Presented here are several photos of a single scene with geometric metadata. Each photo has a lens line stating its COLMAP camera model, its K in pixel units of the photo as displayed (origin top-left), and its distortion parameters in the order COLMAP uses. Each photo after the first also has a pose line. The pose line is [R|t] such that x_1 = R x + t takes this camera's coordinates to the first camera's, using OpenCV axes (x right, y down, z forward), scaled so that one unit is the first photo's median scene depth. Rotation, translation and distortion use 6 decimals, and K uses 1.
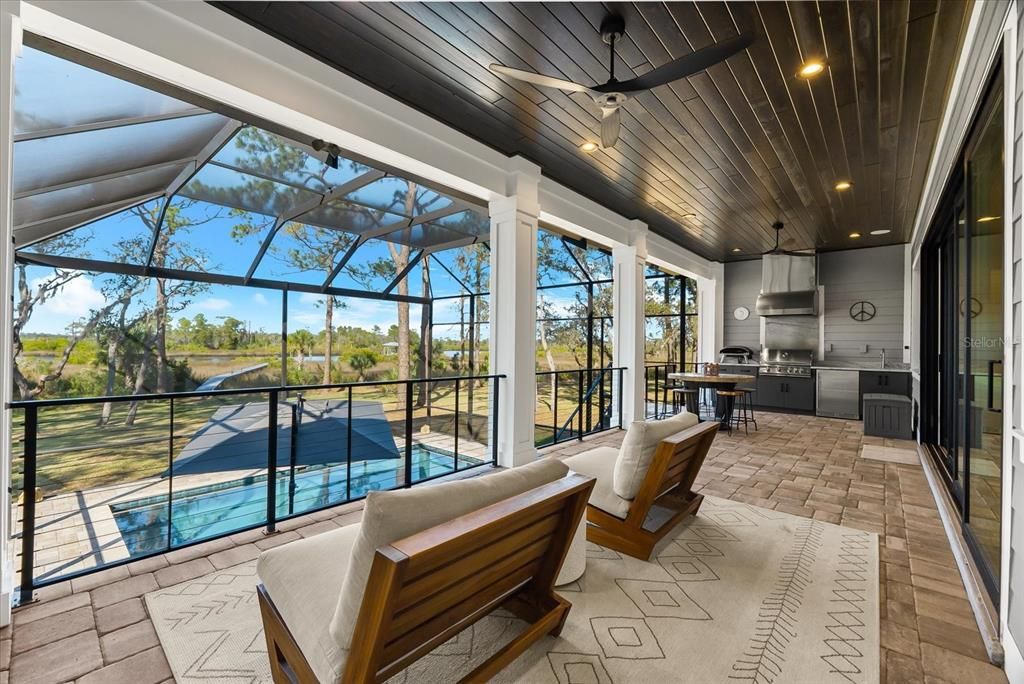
lens RADIAL K [[422.7, 0, 506.5], [0, 422.7, 343.3], [0, 0, 1]] dist [-0.002635, -0.000266]
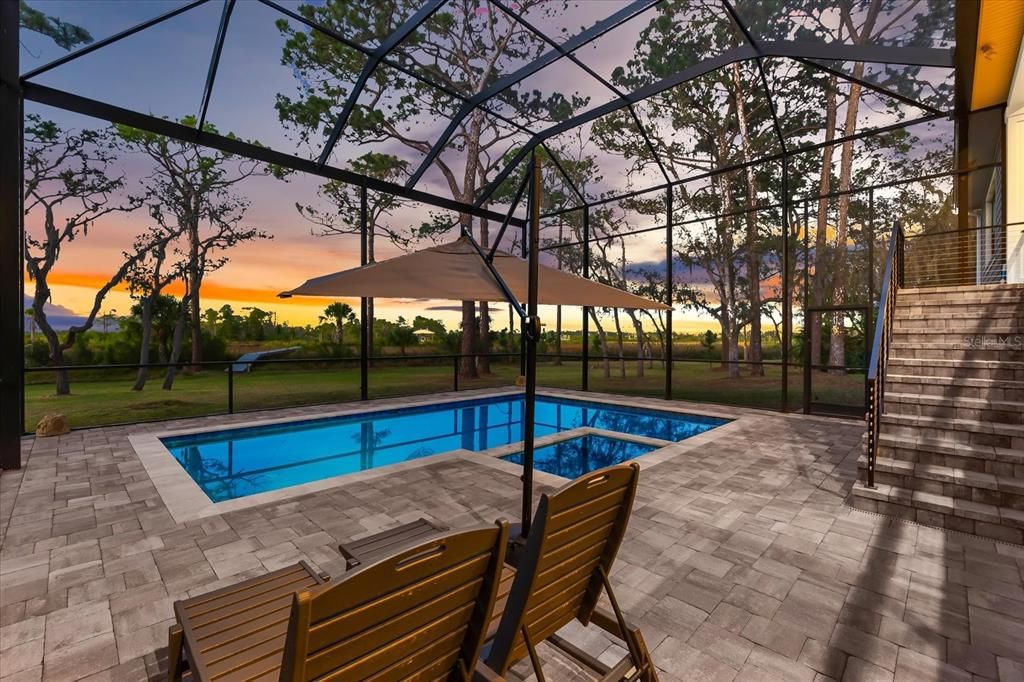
lens RADIAL K [[438.6, 0, 505.0], [0, 438.6, 340.1], [0, 0, 1]] dist [-0.001157, 0.000302]
pose [[0.998195, -0.009270, -0.059334, -0.322625], [0.009661, 0.999933, 0.006314, 0.223221], [0.059271, -0.006876, 0.998218, 0.308026]]
